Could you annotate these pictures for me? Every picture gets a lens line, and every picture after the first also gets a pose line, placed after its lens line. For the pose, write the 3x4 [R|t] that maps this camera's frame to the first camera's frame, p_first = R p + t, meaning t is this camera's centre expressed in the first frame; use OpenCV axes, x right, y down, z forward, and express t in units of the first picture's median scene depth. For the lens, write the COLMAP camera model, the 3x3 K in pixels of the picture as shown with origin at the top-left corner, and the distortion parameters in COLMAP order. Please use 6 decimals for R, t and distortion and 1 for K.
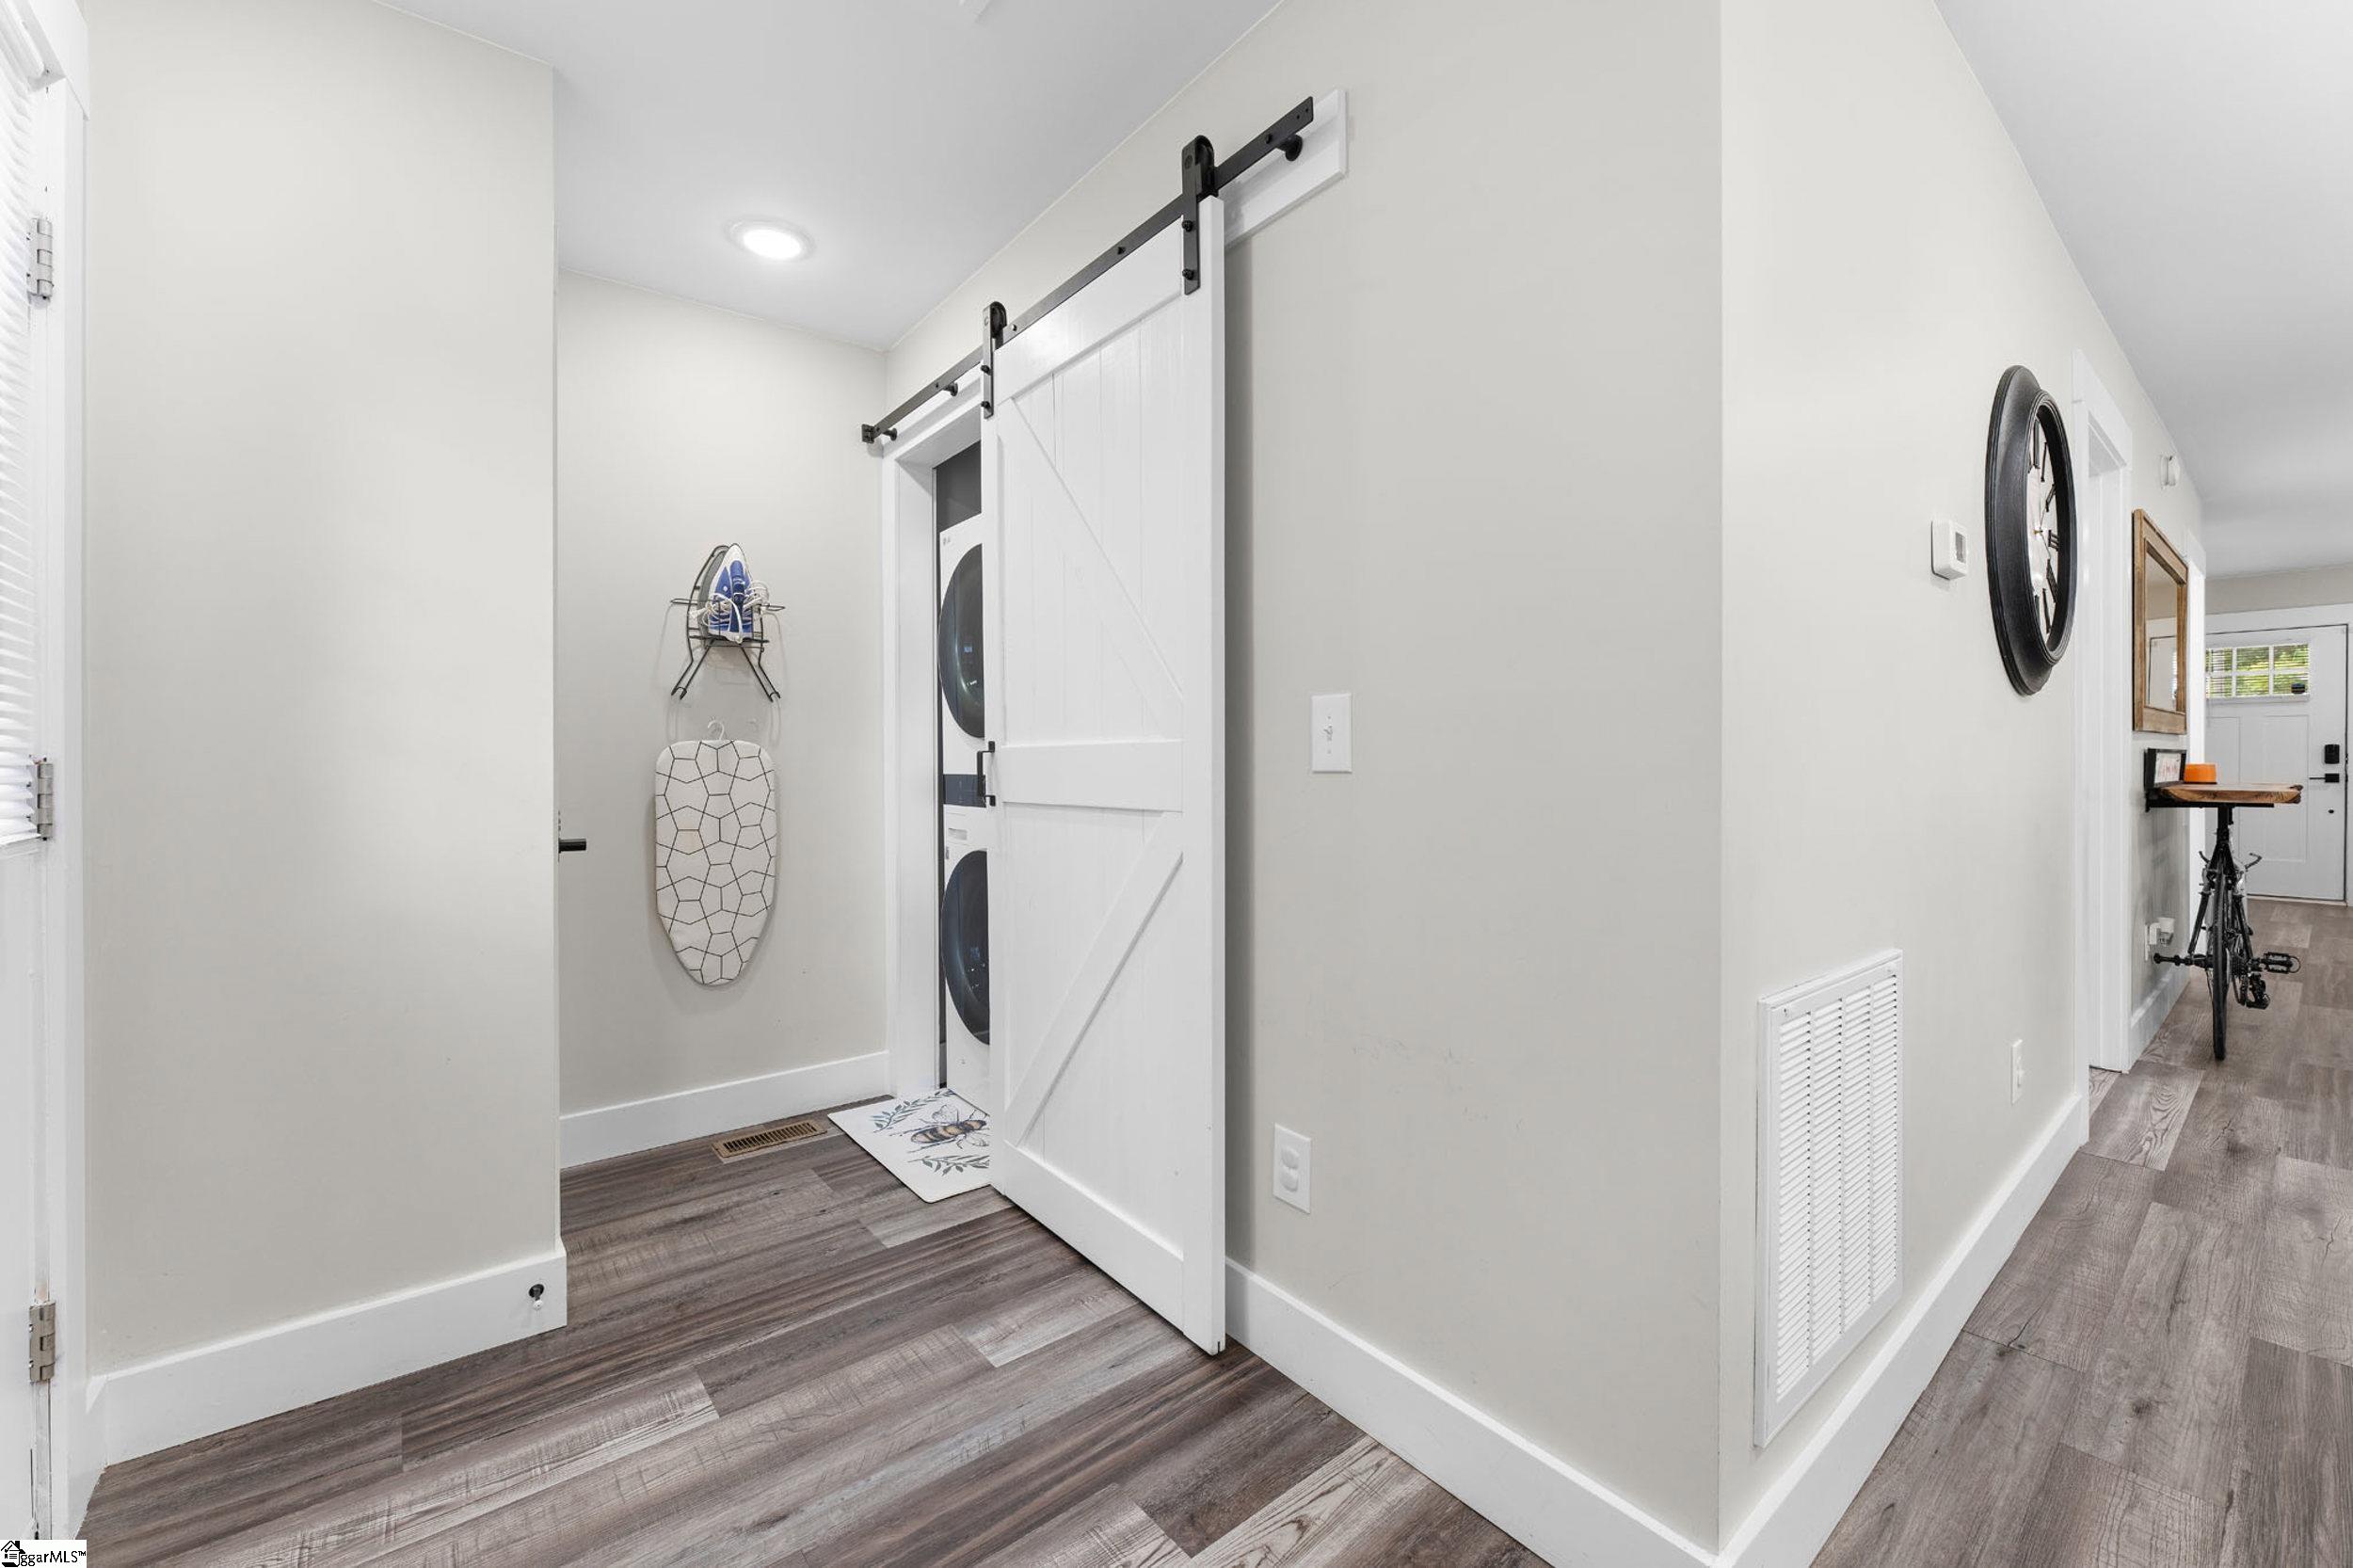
lens RADIAL K [[936.4, 0, 1168.9], [0, 936.4, 760.3], [0, 0, 1]] dist [-0.008250, -0.000729]
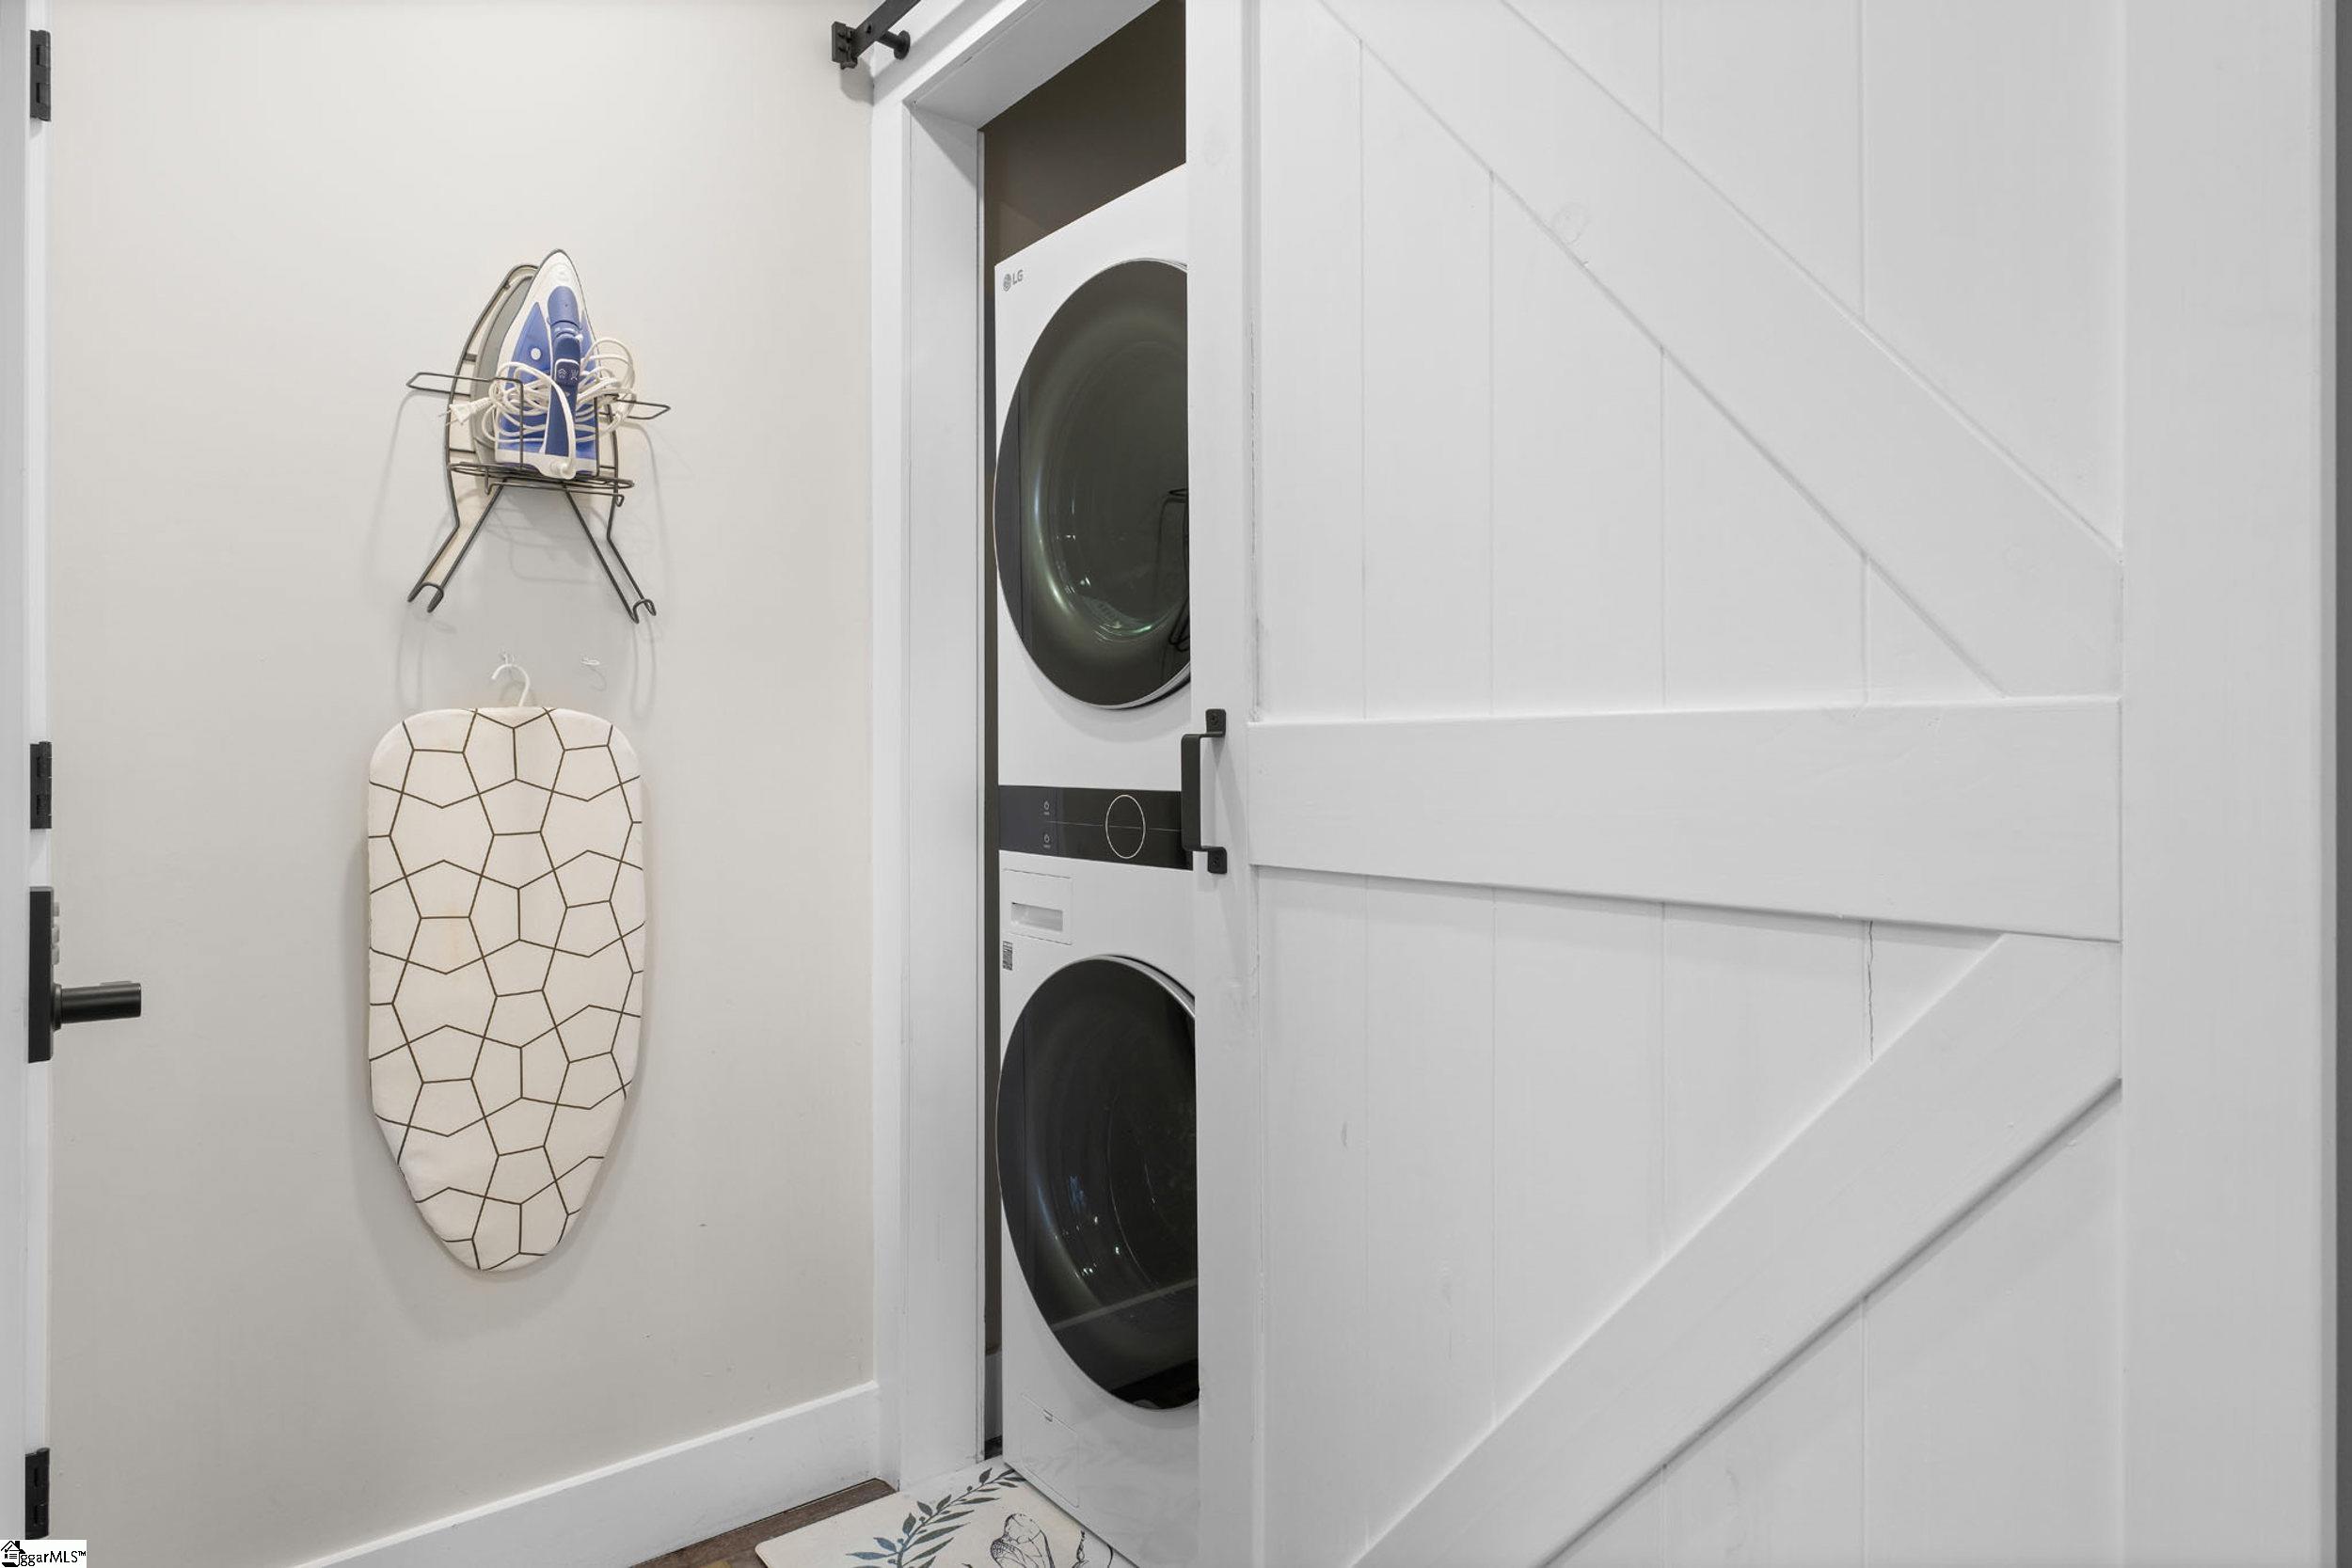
lens RADIAL K [[1352.7, 0, 1157.8], [0, 1352.7, 744.7], [0, 0, 1]] dist [-0.007210, 0.000987]
pose [[0.999989, 0.003557, 0.003204, -0.186709], [-0.003543, 0.999983, -0.004582, -0.002594], [-0.003220, 0.004570, 0.999984, 0.372712]]
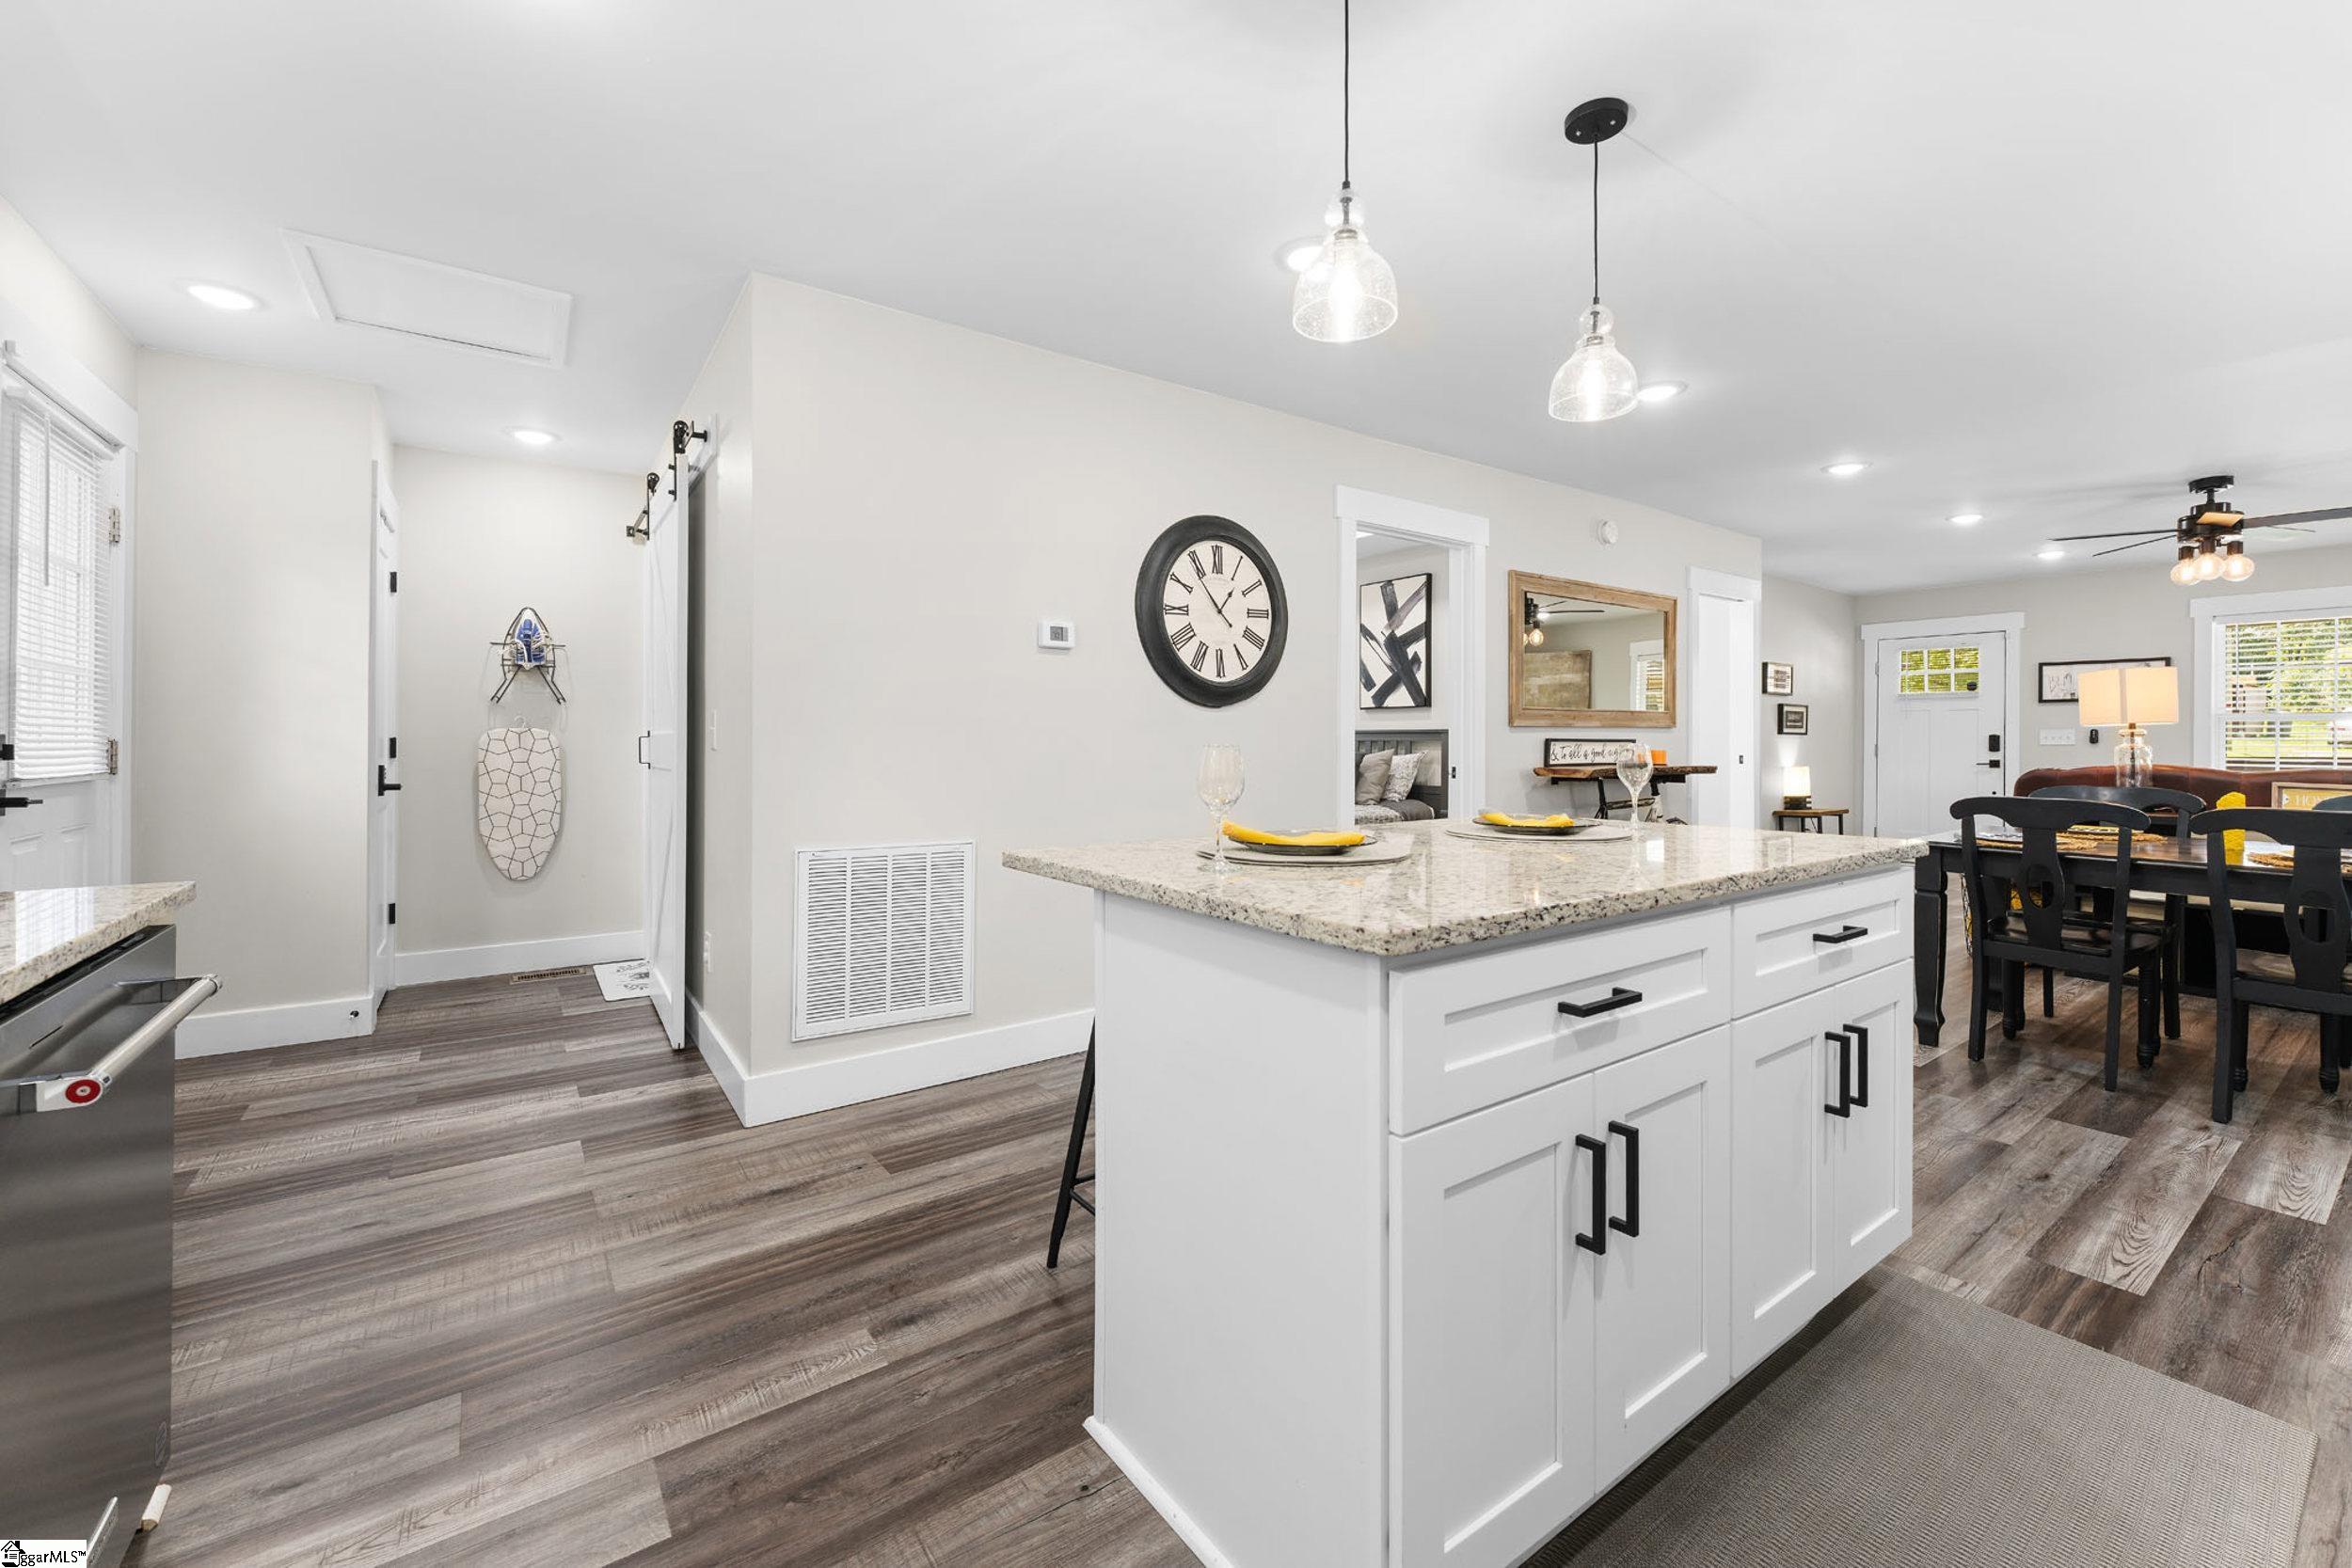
lens RADIAL K [[935.9, 0, 1165.7], [0, 935.9, 735.8], [0, 0, 1]] dist [-0.008250, -0.000729]
pose [[0.998021, 0.006460, -0.062543, 0.737374], [-0.006740, 0.999968, -0.004278, -0.009435], [0.062513, 0.004691, 0.998033, -0.545293]]
